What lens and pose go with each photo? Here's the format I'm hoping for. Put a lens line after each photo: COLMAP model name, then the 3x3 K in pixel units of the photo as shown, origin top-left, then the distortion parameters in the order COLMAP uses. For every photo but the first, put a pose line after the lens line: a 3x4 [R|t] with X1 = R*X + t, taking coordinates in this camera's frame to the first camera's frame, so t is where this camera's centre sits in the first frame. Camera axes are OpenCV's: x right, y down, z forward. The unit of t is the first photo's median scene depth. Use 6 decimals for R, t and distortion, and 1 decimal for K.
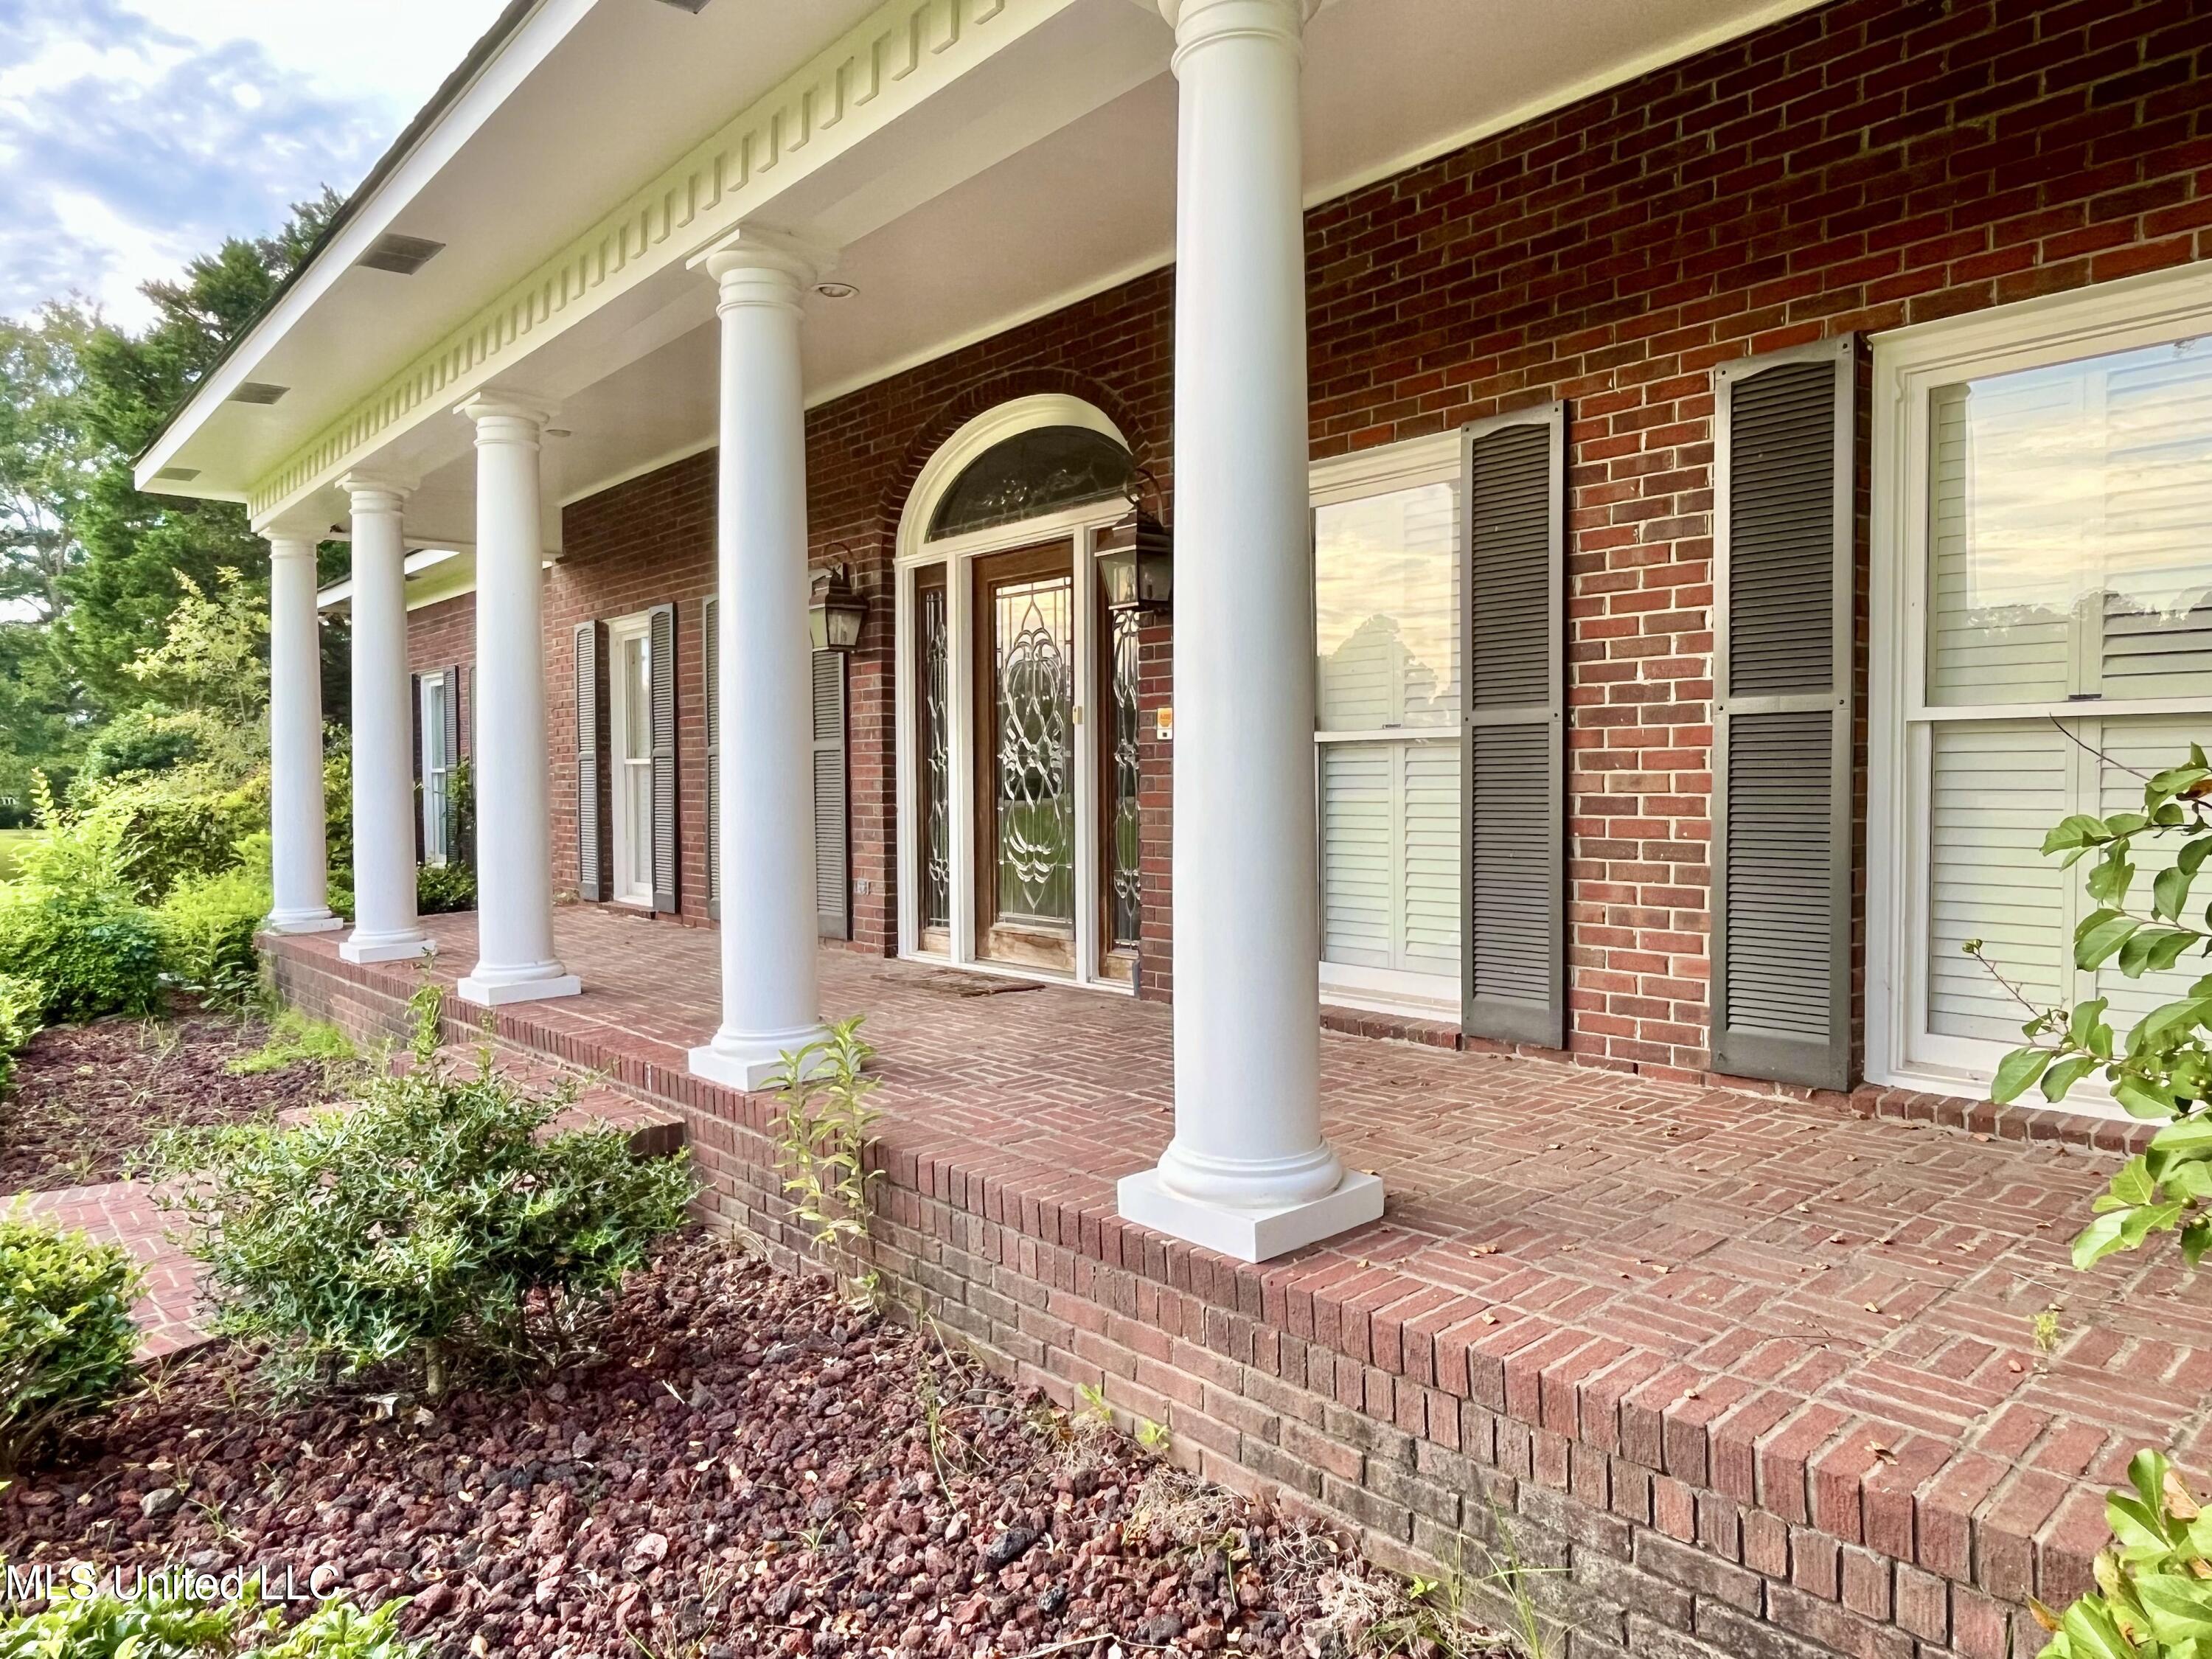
lens RADIAL K [[1408.9, 0, 1106.0], [0, 1408.9, 829.5], [0, 0, 1]] dist [-0.000630, -0.000877]
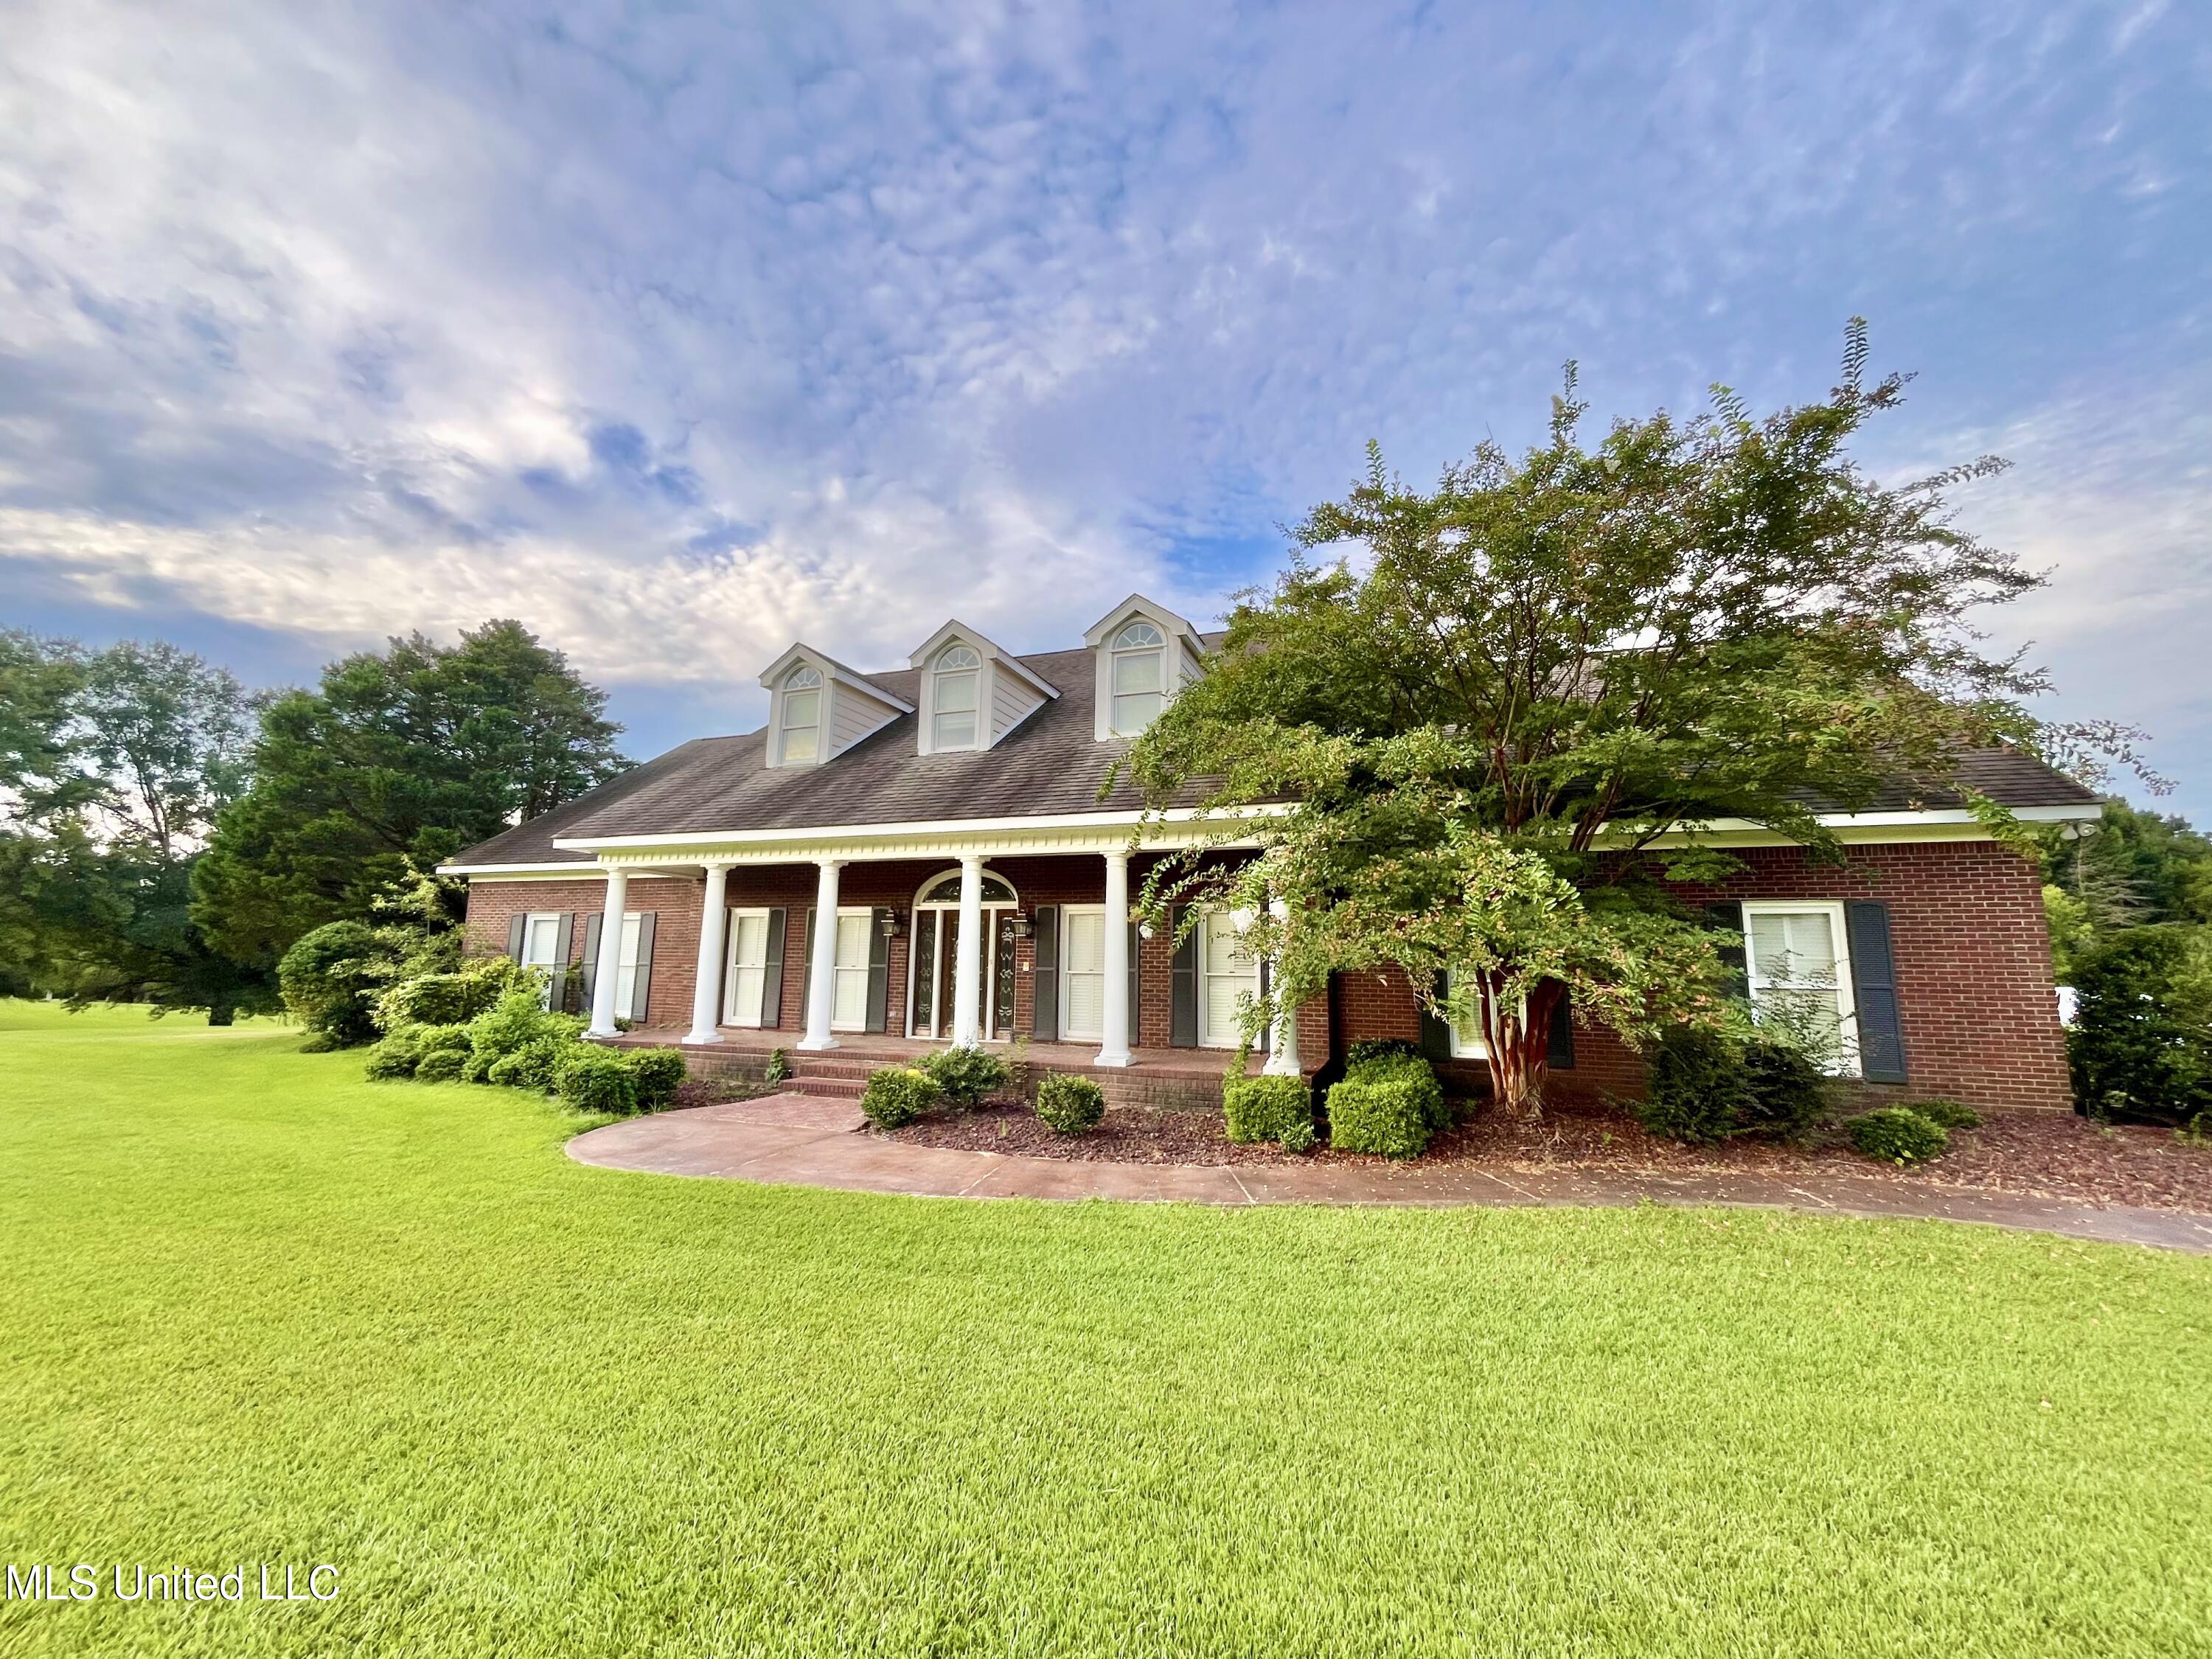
lens RADIAL K [[859.6, 0, 1103.8], [0, 859.6, 836.4], [0, 0, 1]] dist [-0.001418, -0.000394]
pose [[0.877999, 0.095453, 0.469048, -0.685888], [-0.006084, 0.982061, -0.188465, 0.011277], [-0.478623, 0.162618, 0.862830, -0.871896]]
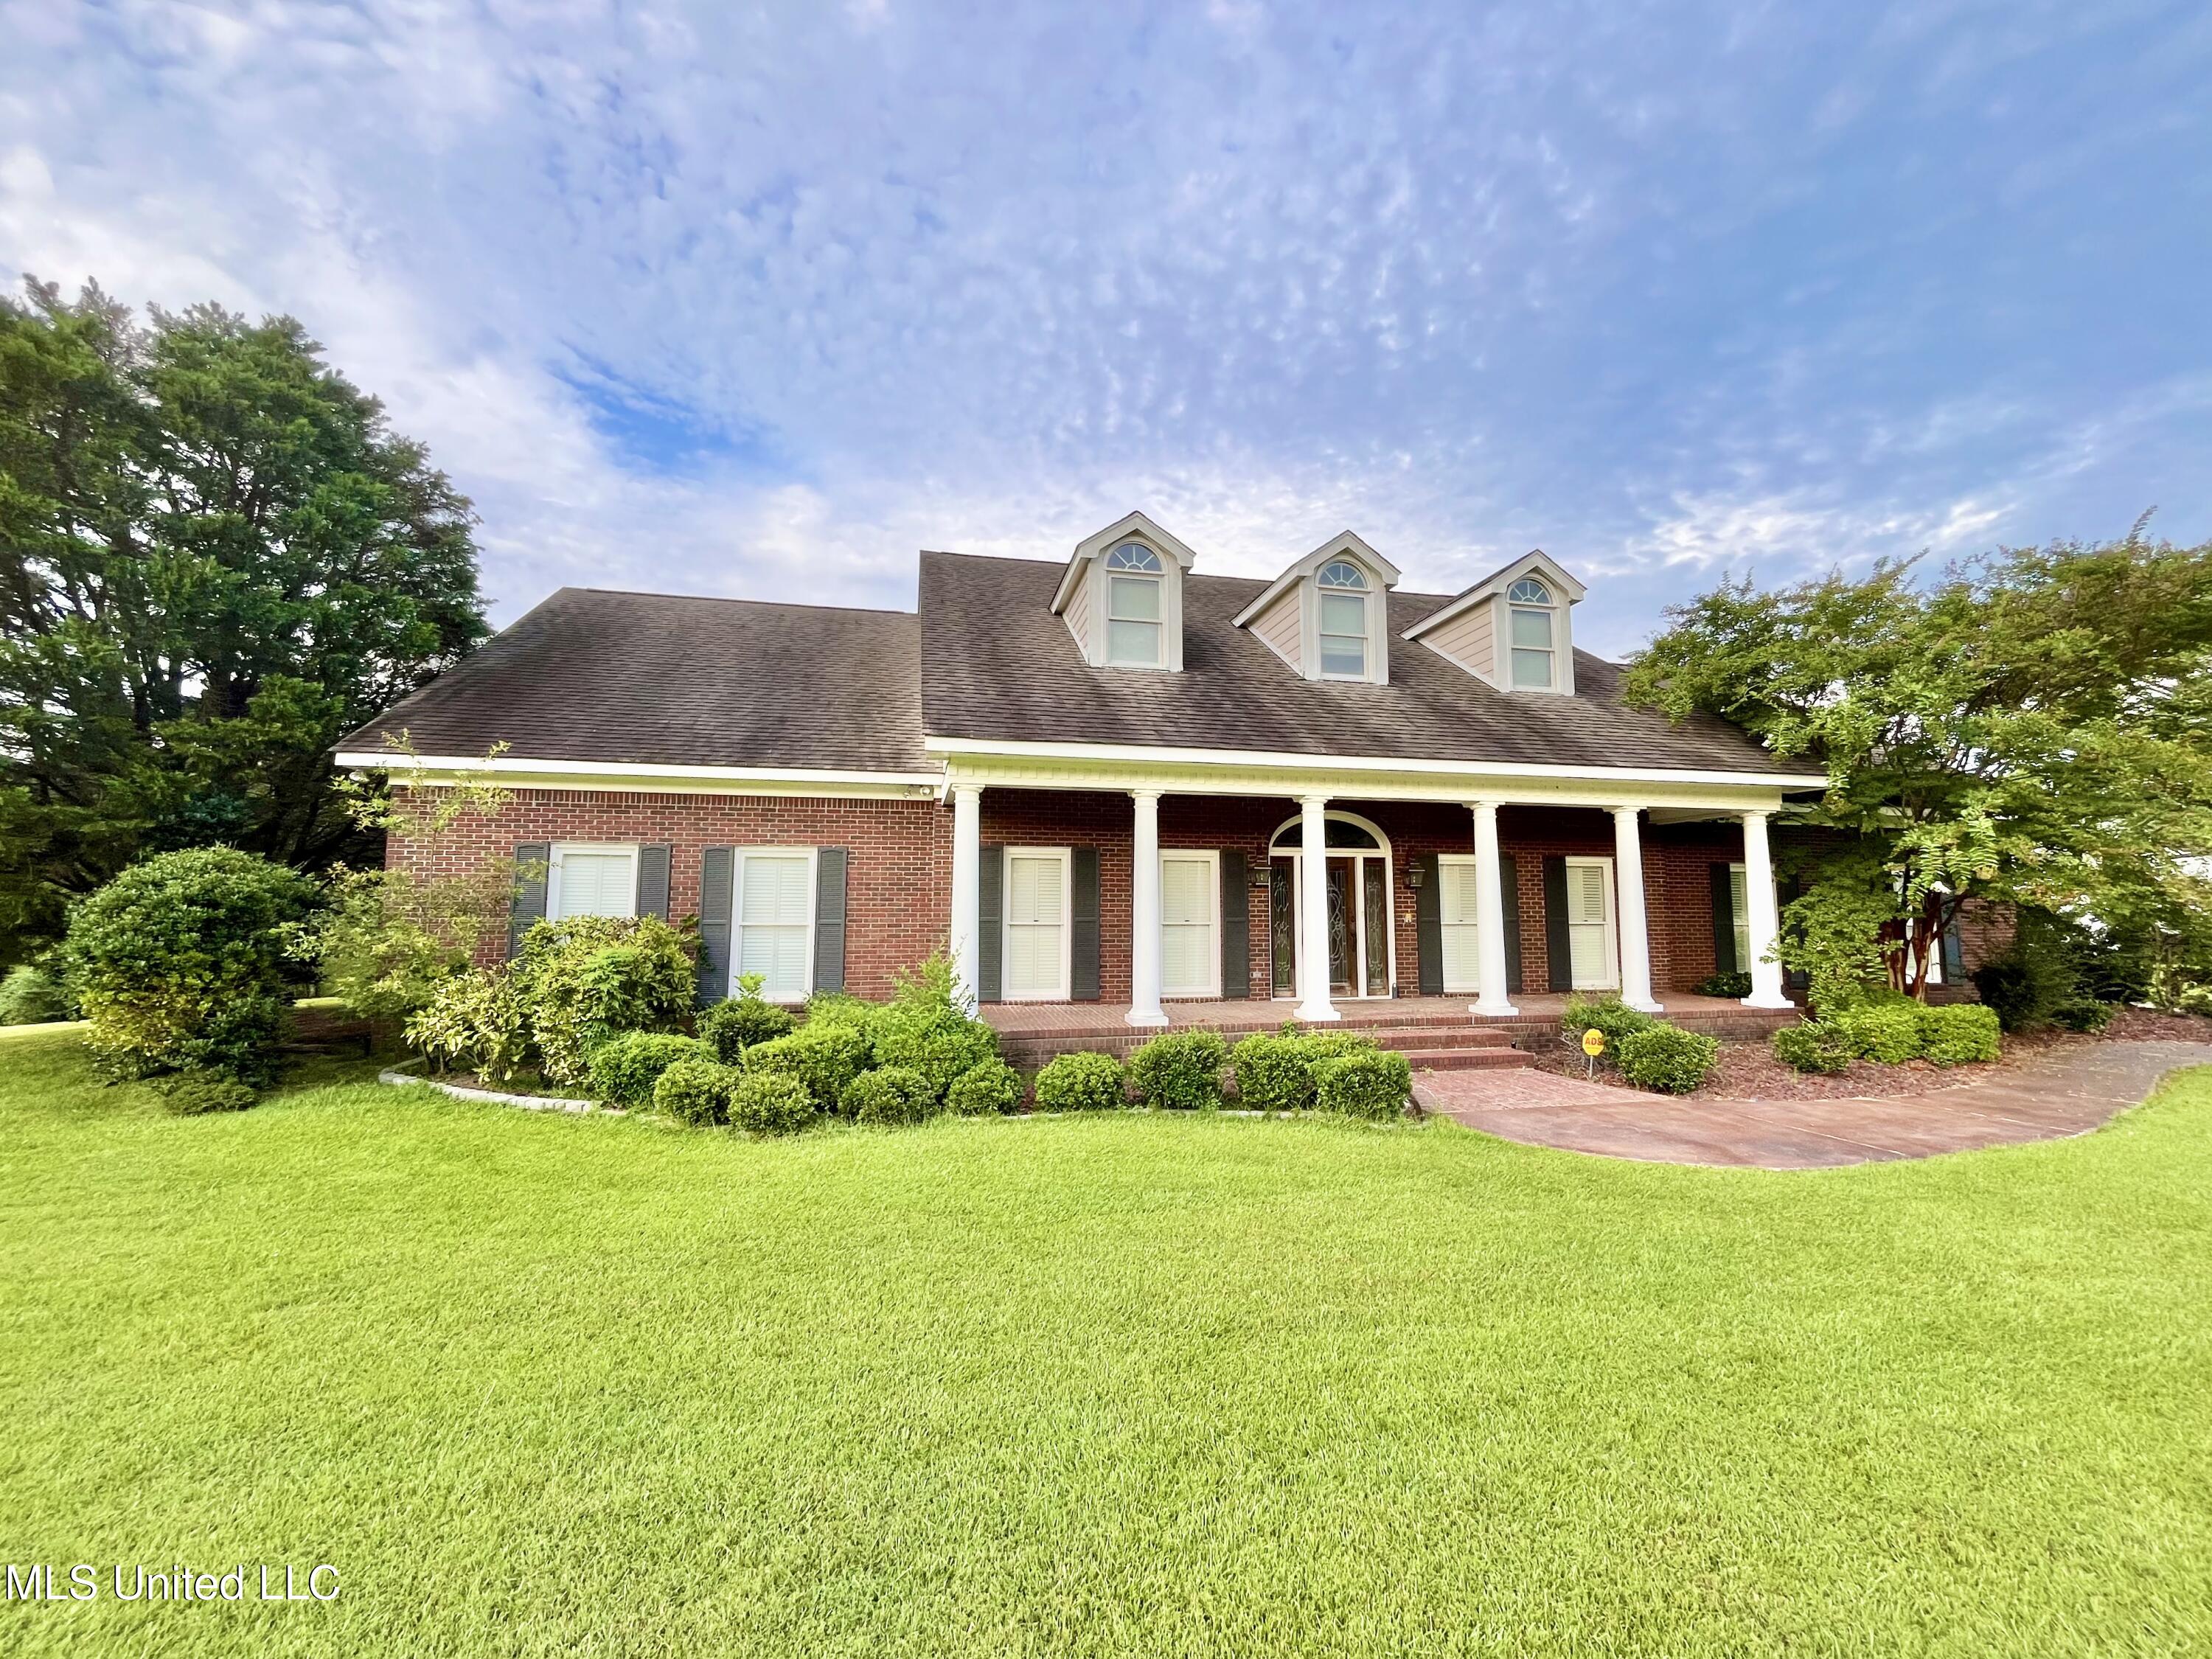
lens RADIAL K [[897.2, 0, 1094.6], [0, 897.2, 835.5], [0, 0, 1]] dist [-0.001832, -0.000562]
pose [[0.492838, 0.088972, 0.865560, -1.782837], [0.026226, 0.992788, -0.116982, -0.028601], [-0.869726, 0.080353, 0.486950, 0.415641]]
